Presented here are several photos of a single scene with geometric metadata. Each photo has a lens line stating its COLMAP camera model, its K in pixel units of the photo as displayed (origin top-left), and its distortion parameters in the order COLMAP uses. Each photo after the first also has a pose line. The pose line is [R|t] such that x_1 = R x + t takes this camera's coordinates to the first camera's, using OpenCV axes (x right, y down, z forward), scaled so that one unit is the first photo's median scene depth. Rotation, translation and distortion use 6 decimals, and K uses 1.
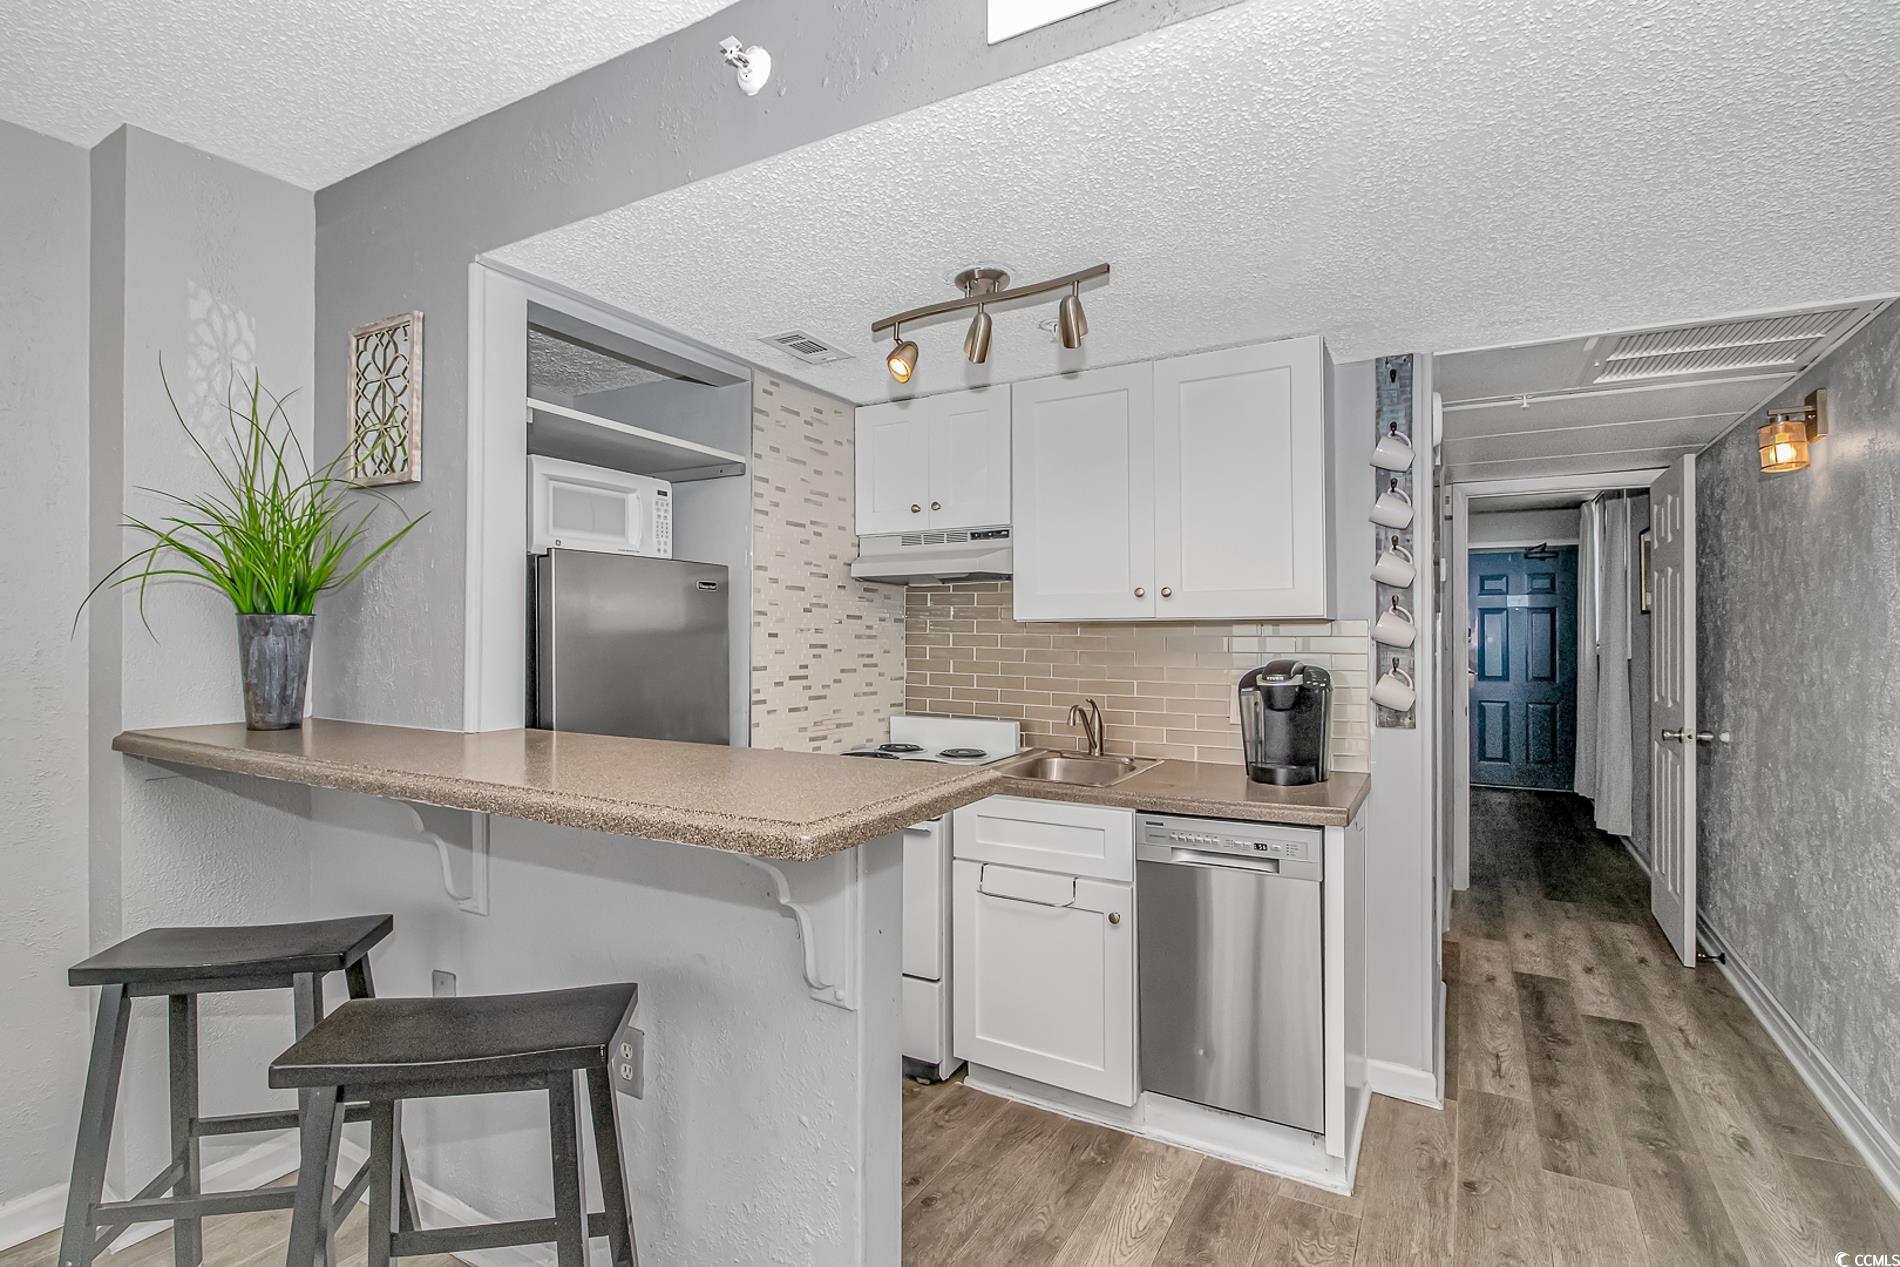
lens RADIAL K [[907.1, 0, 961.8], [0, 907.1, 623.7], [0, 0, 1]] dist [0.001298, -0.016484]
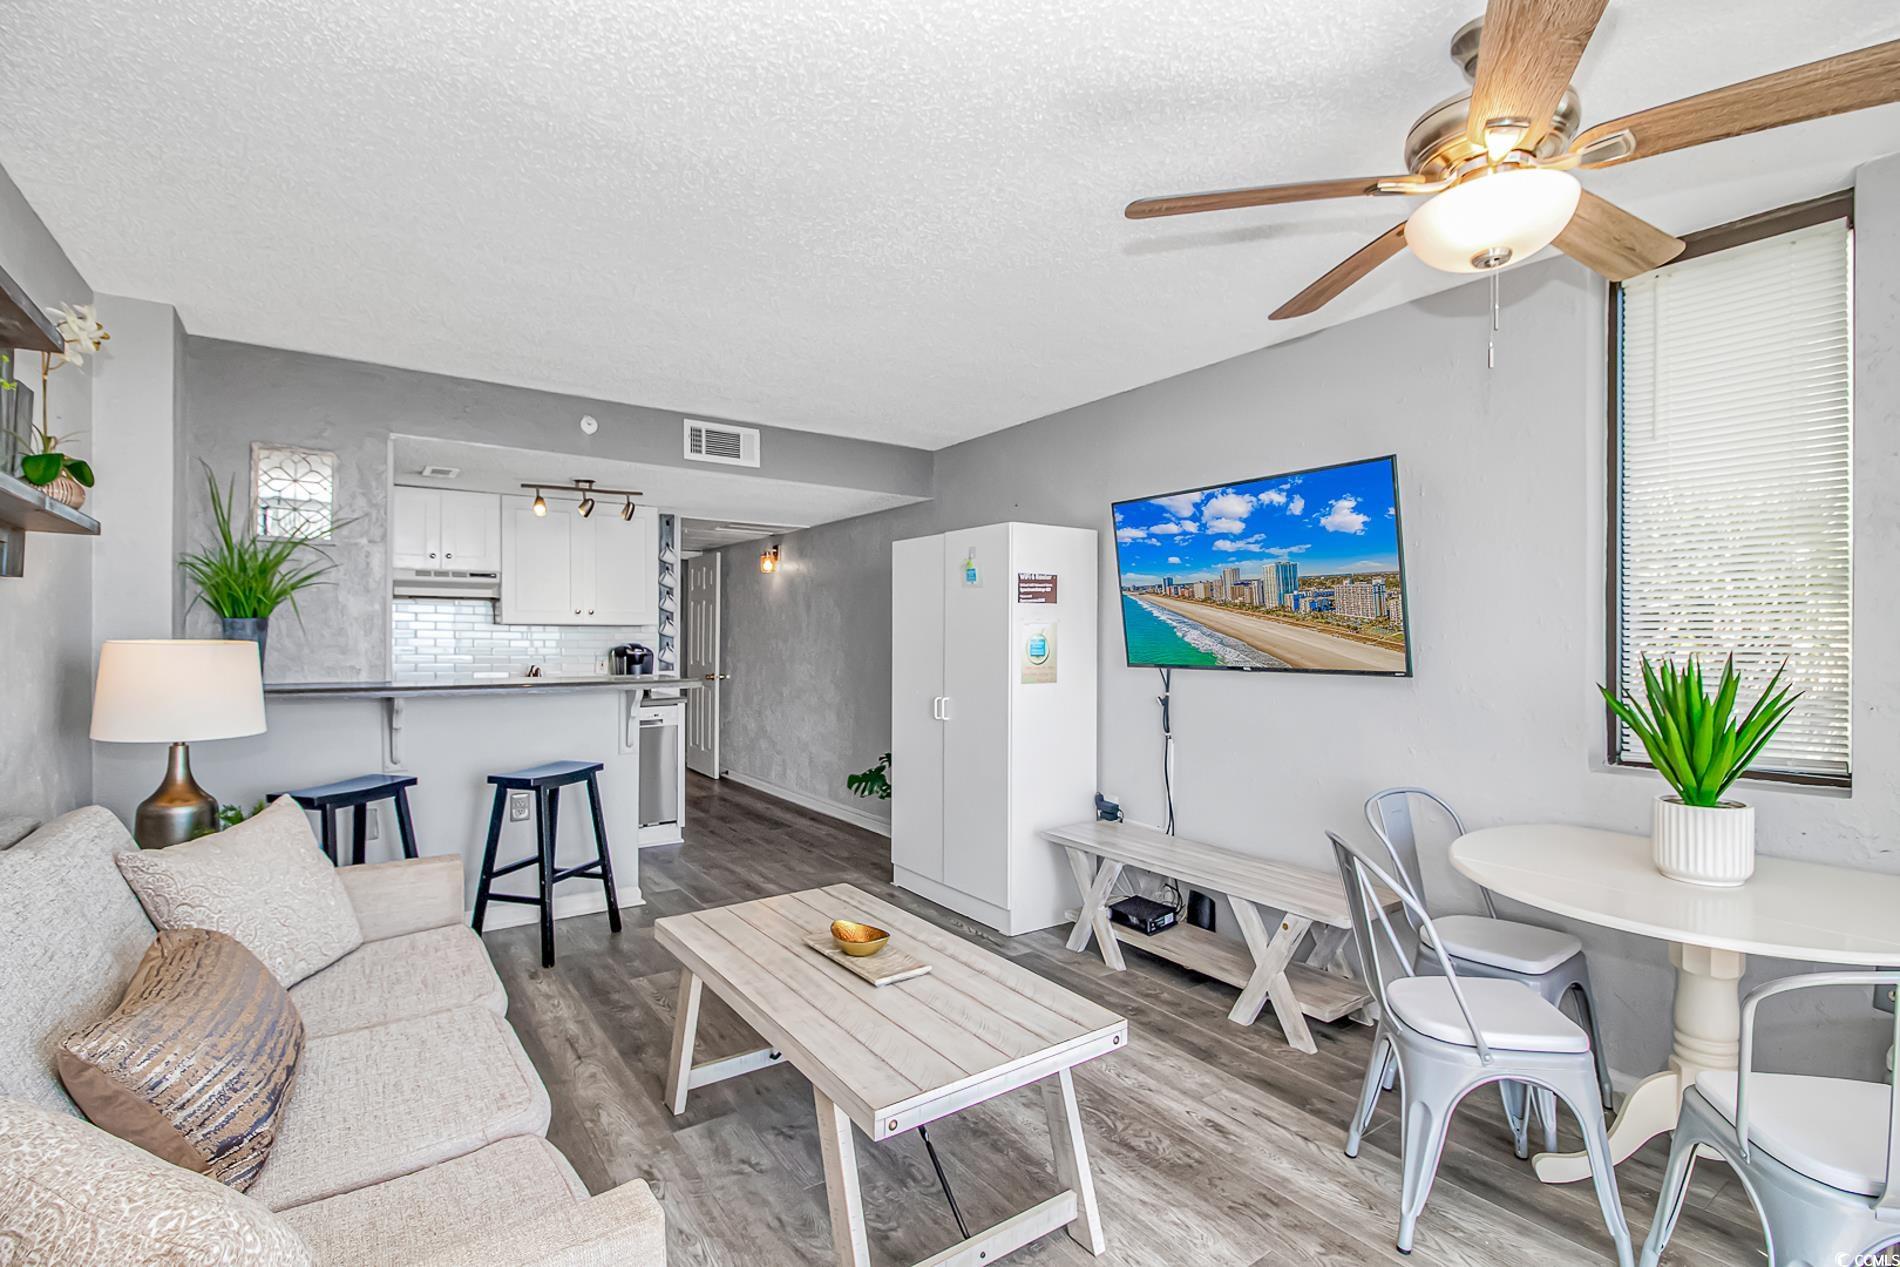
lens RADIAL K [[887.8, 0, 917.7], [0, 887.8, 627.2], [0, 0, 1]] dist [0.003199, -0.013470]
pose [[0.457179, 0.010200, 0.889316, -1.288728], [-0.015847, 0.999869, -0.003321, -0.003228], [-0.889233, -0.012574, 0.457281, -0.651011]]
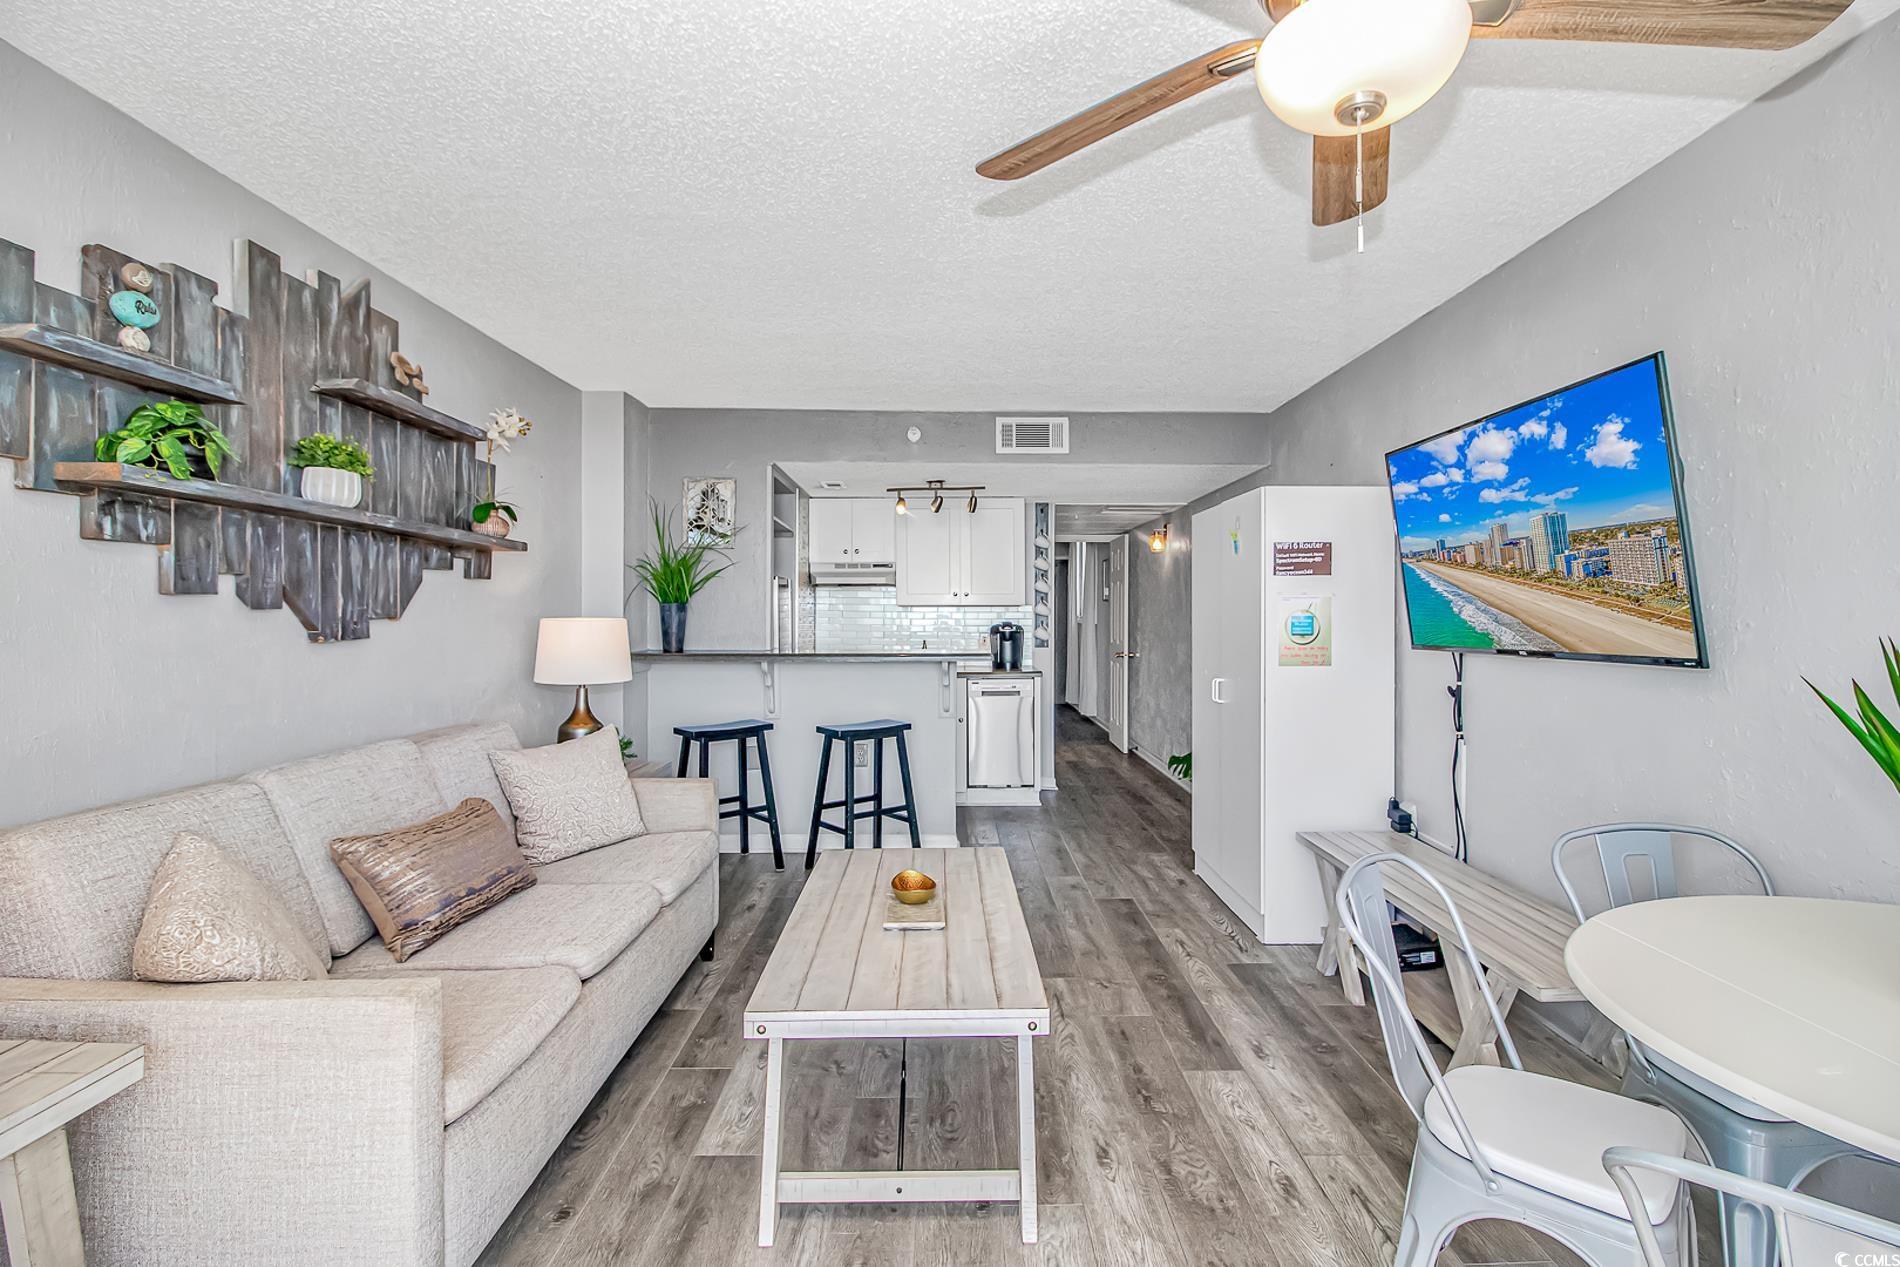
lens RADIAL K [[873.2, 0, 938.1], [0, 873.2, 611.4], [0, 0, 1]] dist [-0.002131, -0.000912]
pose [[0.879502, 0.002523, 0.475889, -0.959641], [-0.006911, 0.999948, 0.007470, -0.004616], [-0.475846, -0.009859, 0.879474, -1.041087]]
